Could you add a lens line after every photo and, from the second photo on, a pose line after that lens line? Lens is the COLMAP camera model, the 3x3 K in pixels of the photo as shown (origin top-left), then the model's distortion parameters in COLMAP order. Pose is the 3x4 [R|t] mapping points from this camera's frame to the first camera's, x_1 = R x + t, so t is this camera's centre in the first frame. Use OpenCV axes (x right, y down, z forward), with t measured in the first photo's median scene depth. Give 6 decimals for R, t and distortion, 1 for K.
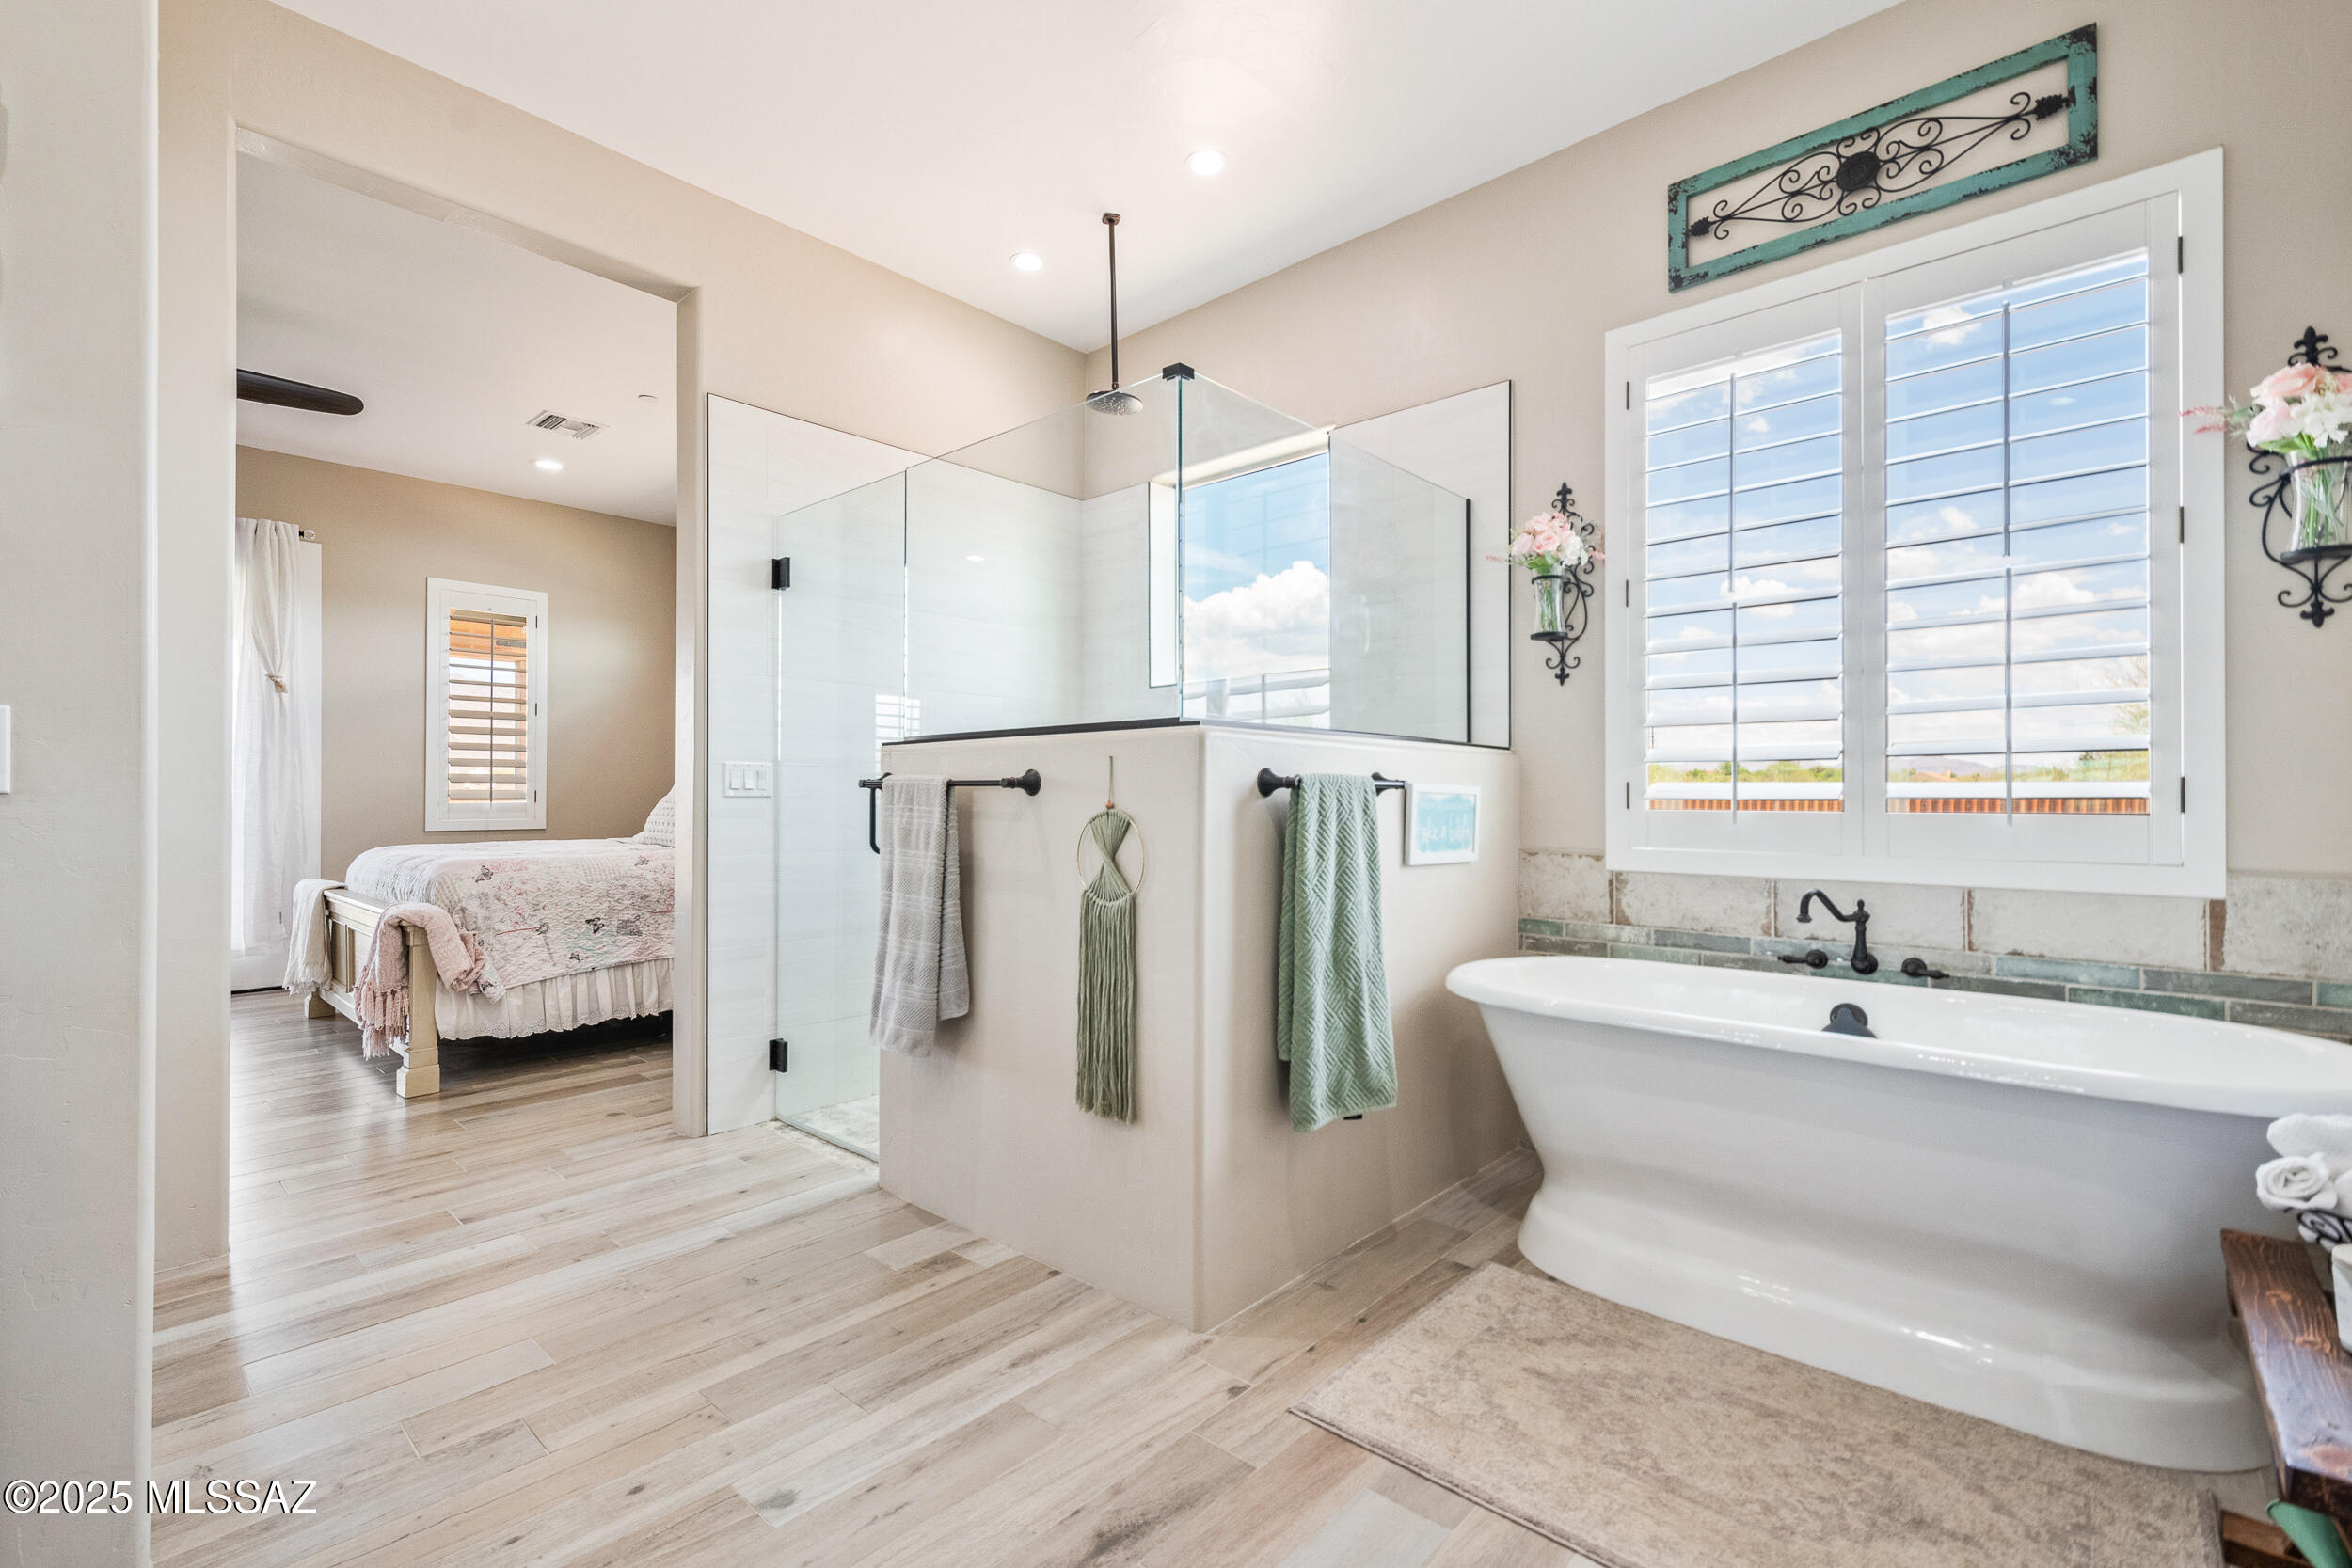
lens RADIAL K [[1035.7, 0, 1167.1], [0, 1035.7, 787.0], [0, 0, 1]] dist [0.006156, 0.000827]
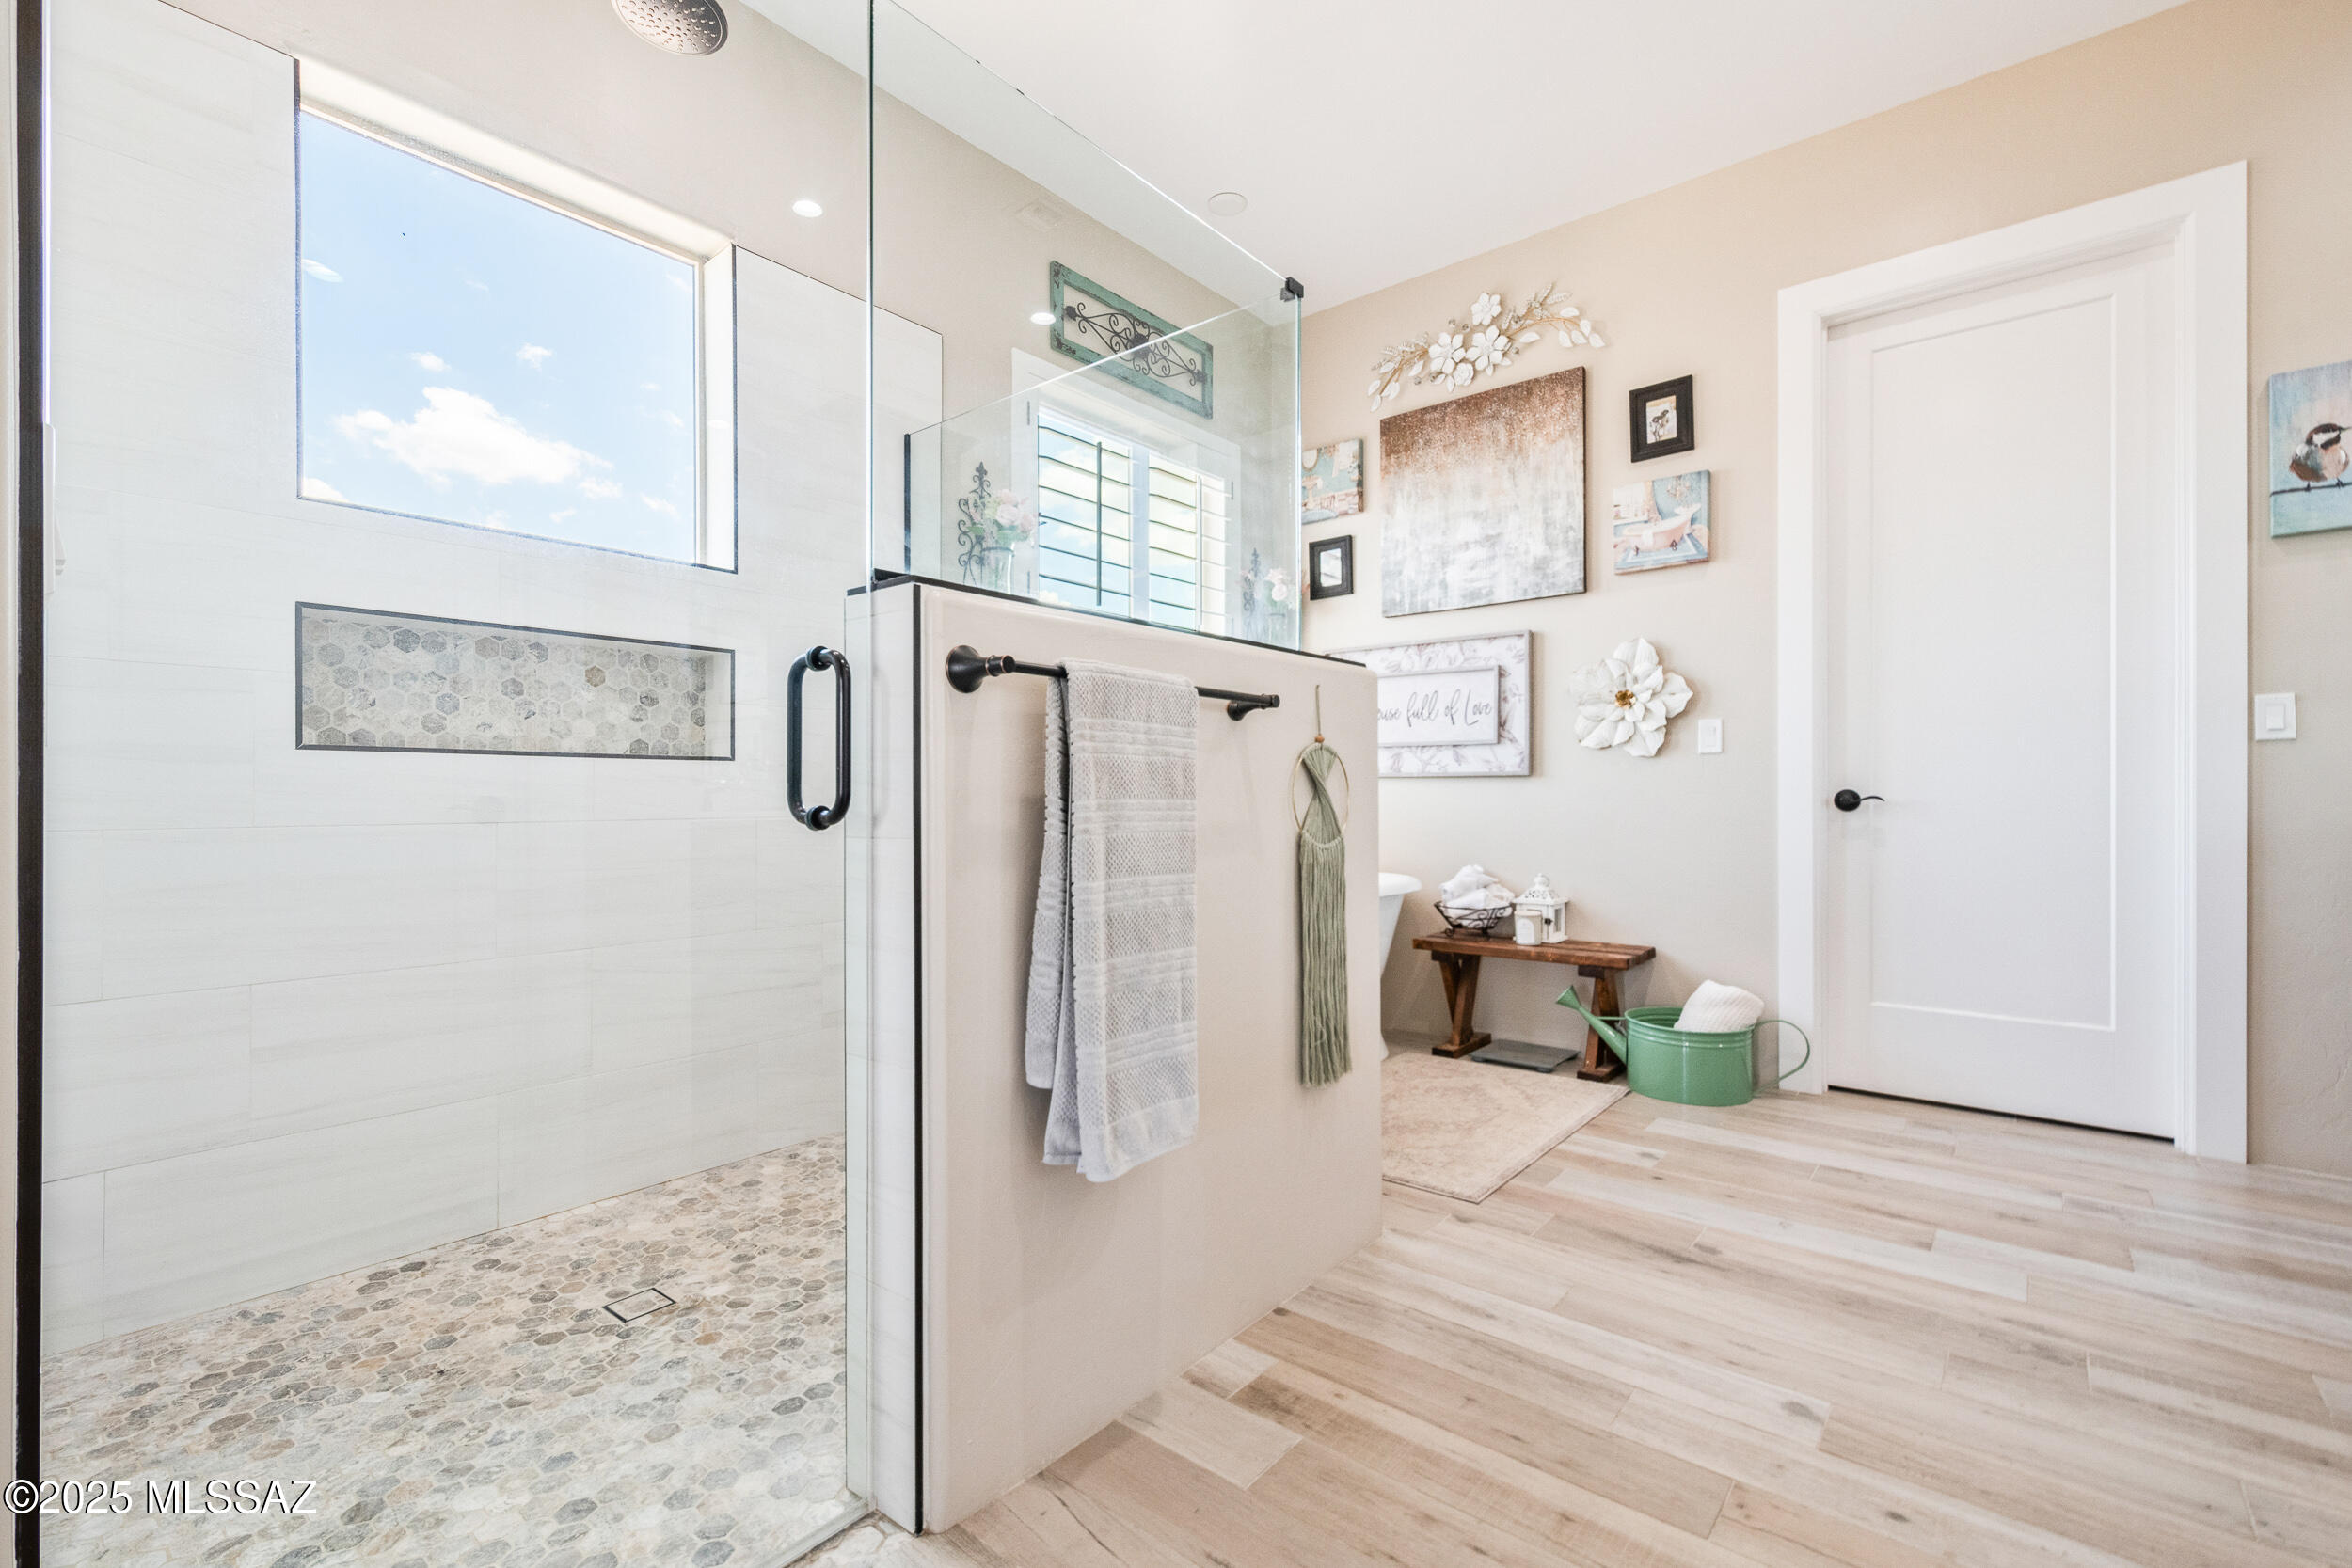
lens RADIAL K [[1035.7, 0, 1178.4], [0, 1035.7, 781.4], [0, 0, 1]] dist [0.006156, 0.000827]
pose [[-0.049611, 0.013487, 0.998678, -0.924338], [-0.005797, 0.999888, -0.013791, 0.067063], [-0.998752, -0.006474, -0.049527, 1.129696]]
